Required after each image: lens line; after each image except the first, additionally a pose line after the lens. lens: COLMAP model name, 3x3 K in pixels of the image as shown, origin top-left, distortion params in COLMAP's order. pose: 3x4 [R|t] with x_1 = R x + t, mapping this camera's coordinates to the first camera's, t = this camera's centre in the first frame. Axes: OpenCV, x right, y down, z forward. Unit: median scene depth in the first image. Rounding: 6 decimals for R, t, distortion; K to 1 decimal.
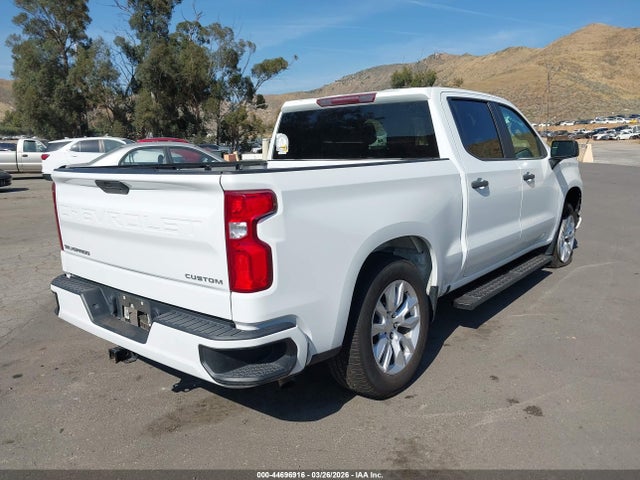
lens RADIAL K [[510.7, 0, 320.4], [0, 510.7, 242.1], [0, 0, 1]] dist [0.019809, -0.010936]
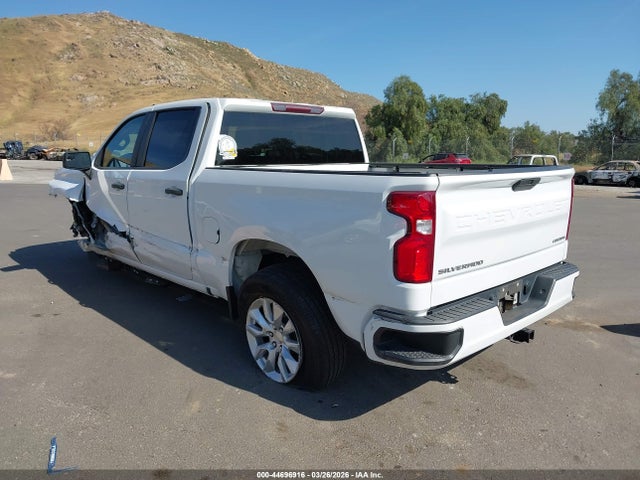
lens RADIAL K [[510.7, 0, 325.2], [0, 510.7, 245.1], [0, 0, 1]] dist [0.019809, -0.010936]
pose [[0.108175, -0.154623, 0.982034, -1.323430], [0.174490, 0.975448, 0.134365, -0.174356], [-0.978699, 0.156820, 0.132500, 1.098706]]
